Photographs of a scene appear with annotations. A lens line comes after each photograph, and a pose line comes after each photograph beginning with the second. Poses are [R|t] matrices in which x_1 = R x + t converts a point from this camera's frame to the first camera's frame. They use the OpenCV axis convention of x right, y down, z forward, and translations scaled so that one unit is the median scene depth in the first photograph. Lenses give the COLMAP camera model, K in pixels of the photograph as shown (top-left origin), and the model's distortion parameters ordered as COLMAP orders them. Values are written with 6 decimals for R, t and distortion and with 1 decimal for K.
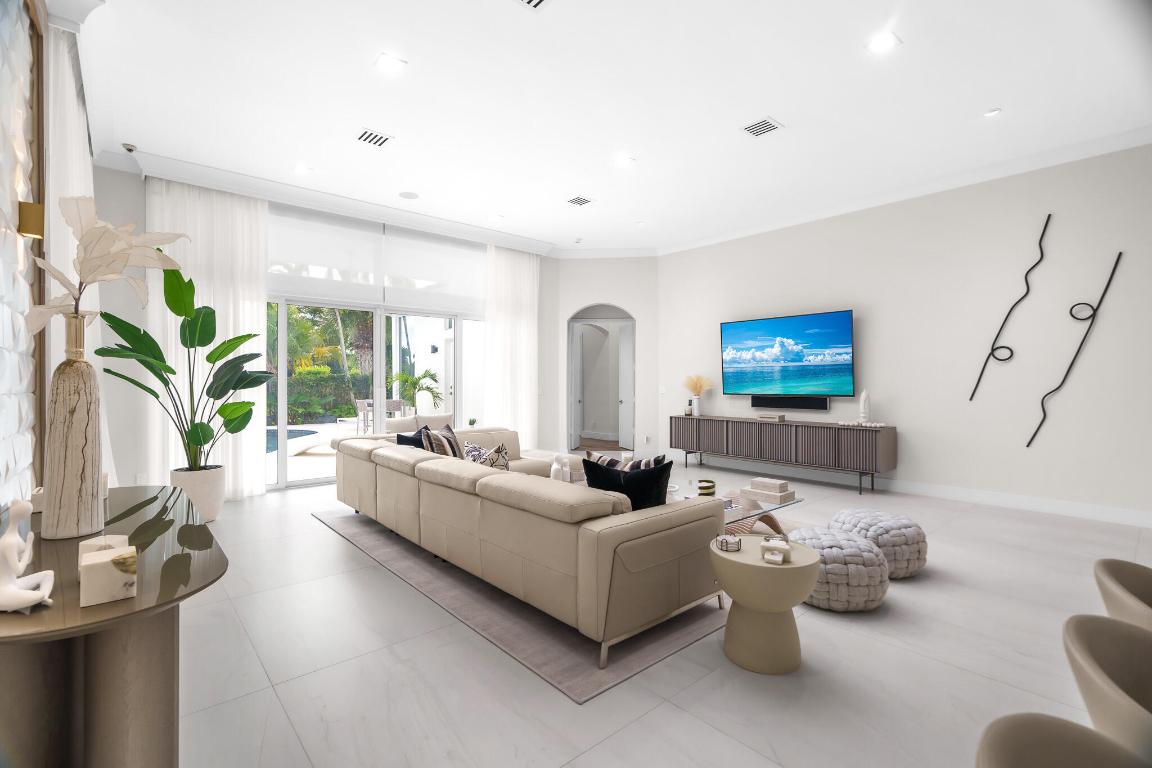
lens RADIAL K [[529.1, 0, 580.4], [0, 529.1, 382.6], [0, 0, 1]] dist [-0.005723, 0.000014]
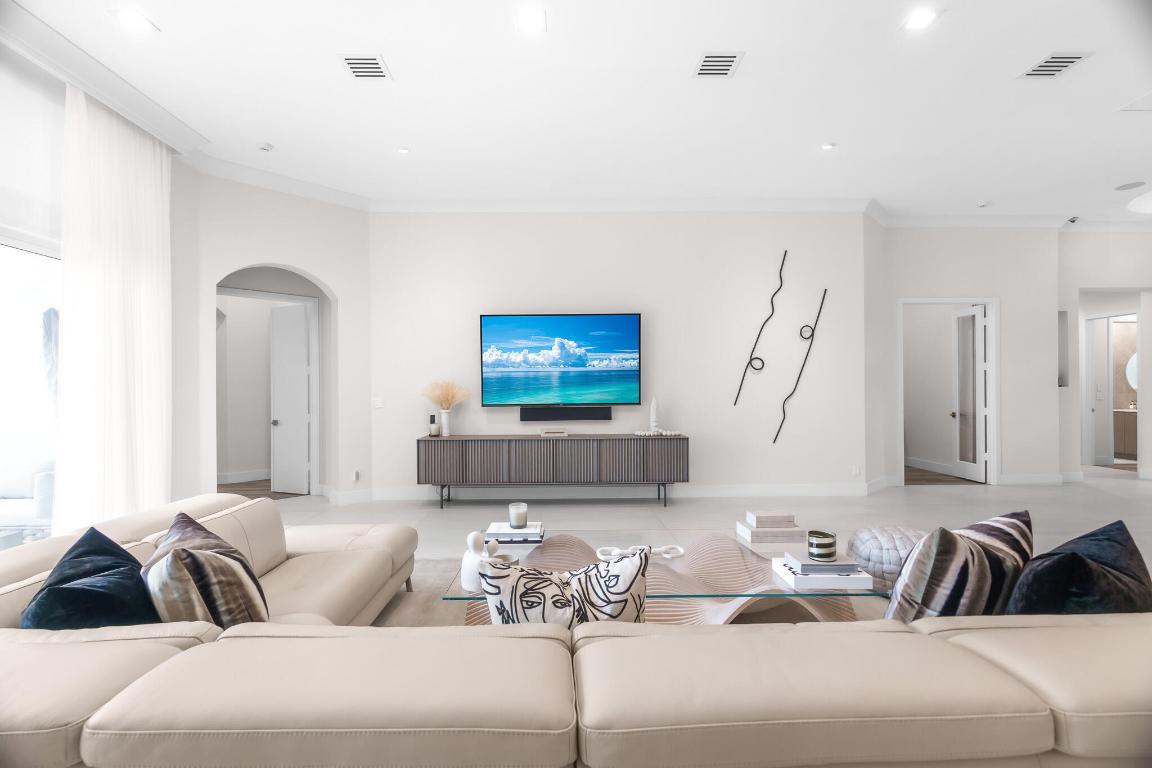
lens RADIAL K [[519.6, 0, 572.3], [0, 519.6, 385.7], [0, 0, 1]] dist [-0.009449, 0.002684]
pose [[0.647225, -0.001100, 0.762298, -0.250499], [0.009626, 0.999931, -0.006731, -0.002020], [-0.762238, 0.011694, 0.647191, 0.439085]]
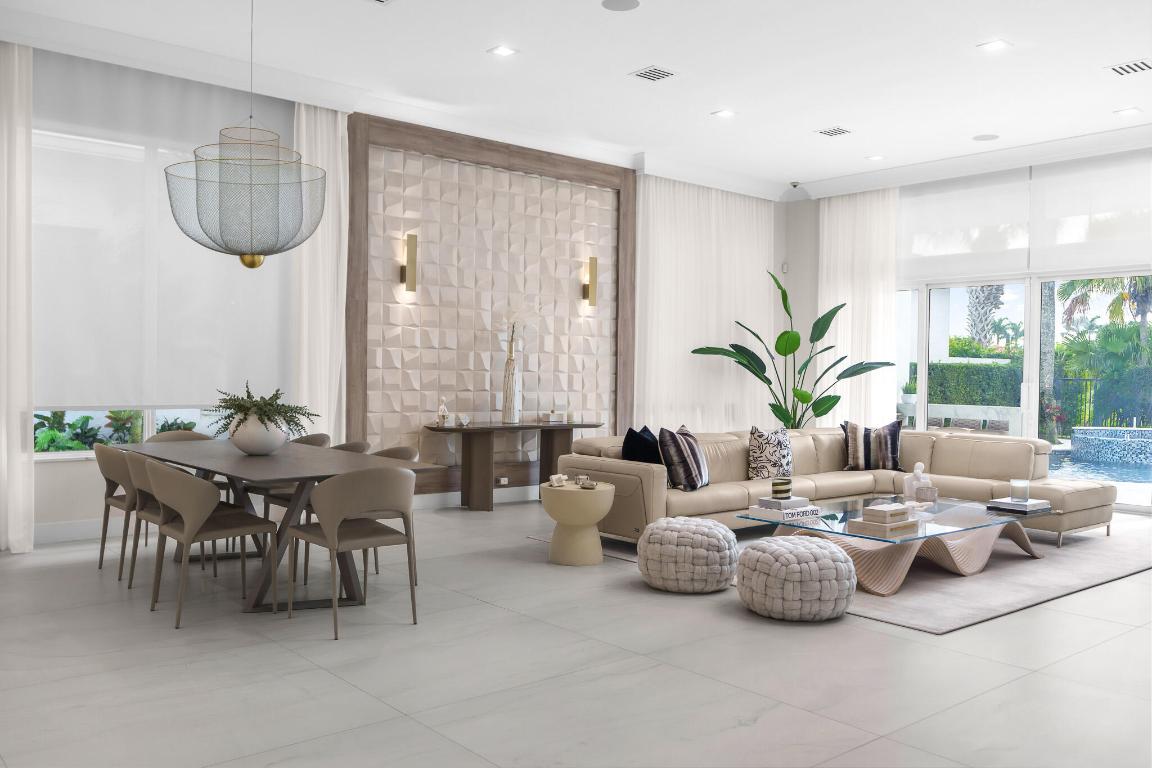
lens RADIAL K [[945.3, 0, 575.9], [0, 945.3, 382.6], [0, 0, 1]] dist [0.008623, 0.011687]
pose [[-0.012913, 0.008278, -0.999882, 0.965237], [-0.015572, 0.999843, 0.008479, 0.008530], [0.999795, 0.015680, -0.012782, 0.360370]]
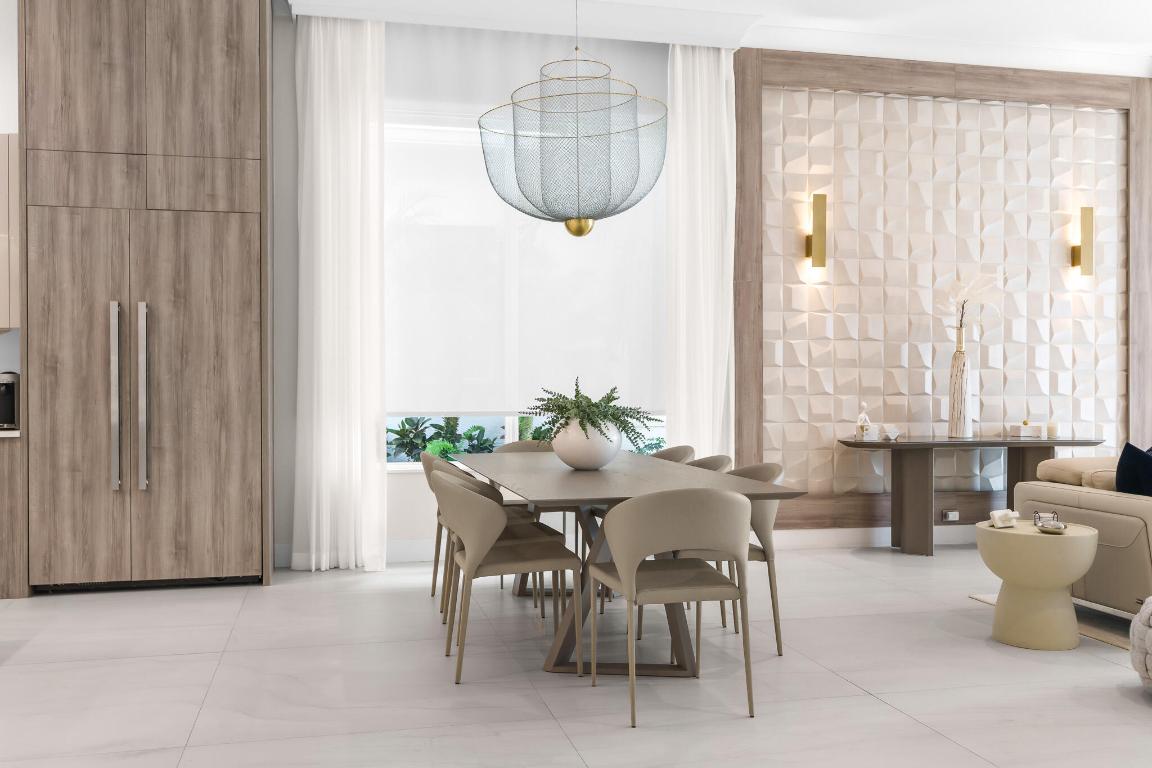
lens RADIAL K [[1045.5, 0, 577.0], [0, 1045.5, 387.5], [0, 0, 1]] dist [0.017017, -0.008058]
pose [[-0.463744, 0.000332, -0.885969, 0.804056], [-0.002029, 0.999997, 0.001436, 0.023714], [0.885967, 0.002463, -0.463742, 0.400640]]
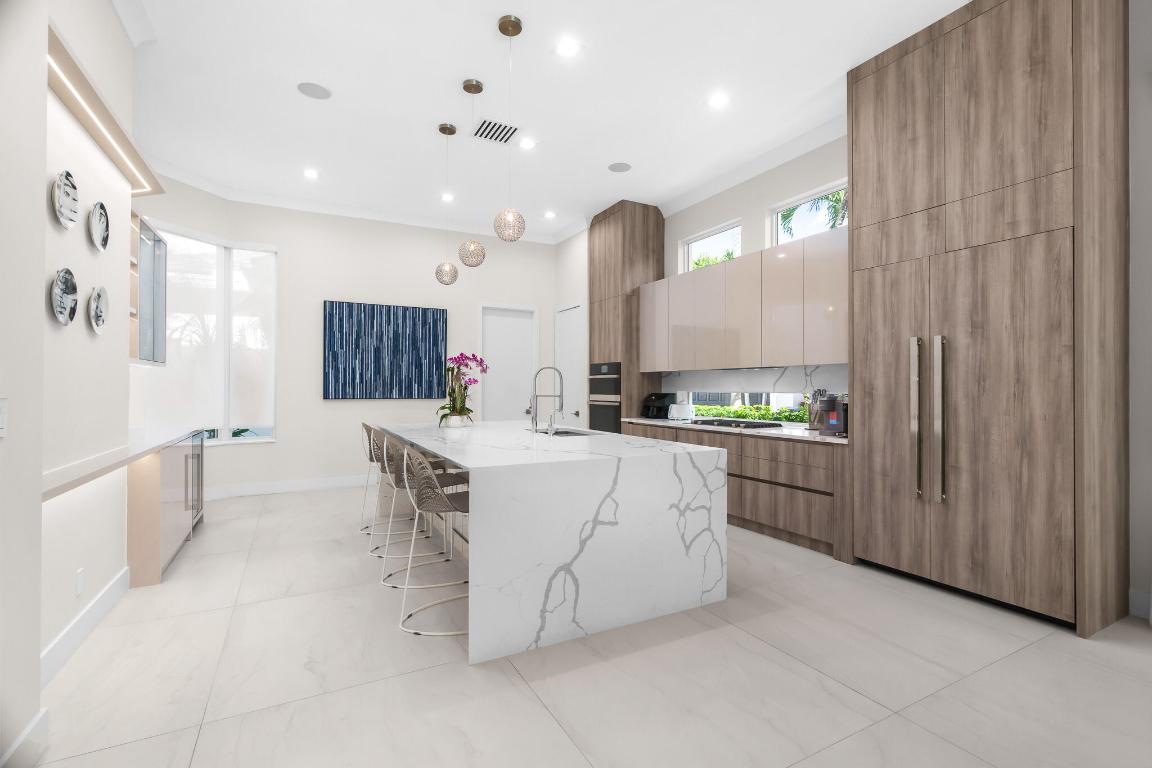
lens RADIAL K [[519.6, 0, 565.1], [0, 519.6, 384.4], [0, 0, 1]] dist [-0.009449, 0.002684]
pose [[-0.972676, -0.004971, 0.232112, 0.465281], [-0.005782, 0.999979, -0.002814, 0.005688], [-0.232094, -0.004080, -0.972685, 0.245938]]
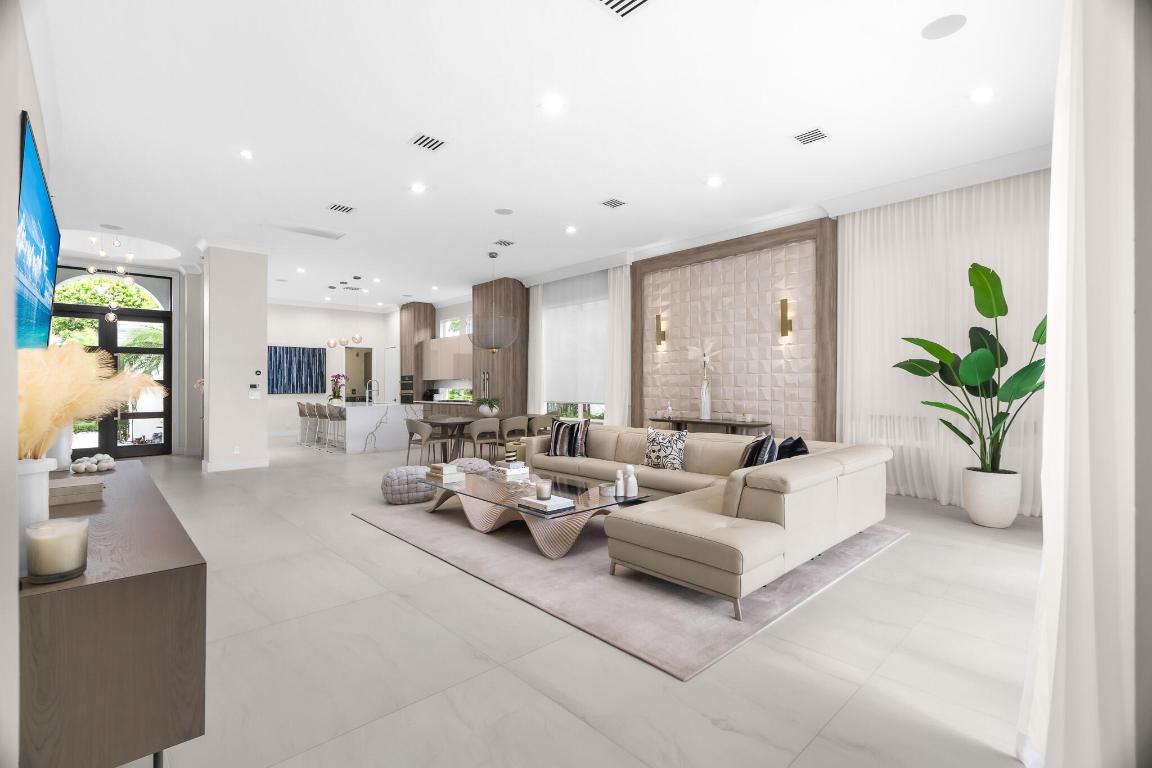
lens RADIAL K [[519.6, 0, 569.8], [0, 519.6, 383.1], [0, 0, 1]] dist [-0.009449, 0.002684]
pose [[-0.999490, 0.000777, -0.031909, 0.059879], [0.000910, 0.999991, -0.004157, 0.001995], [0.031906, -0.004184, -0.999482, 1.311627]]
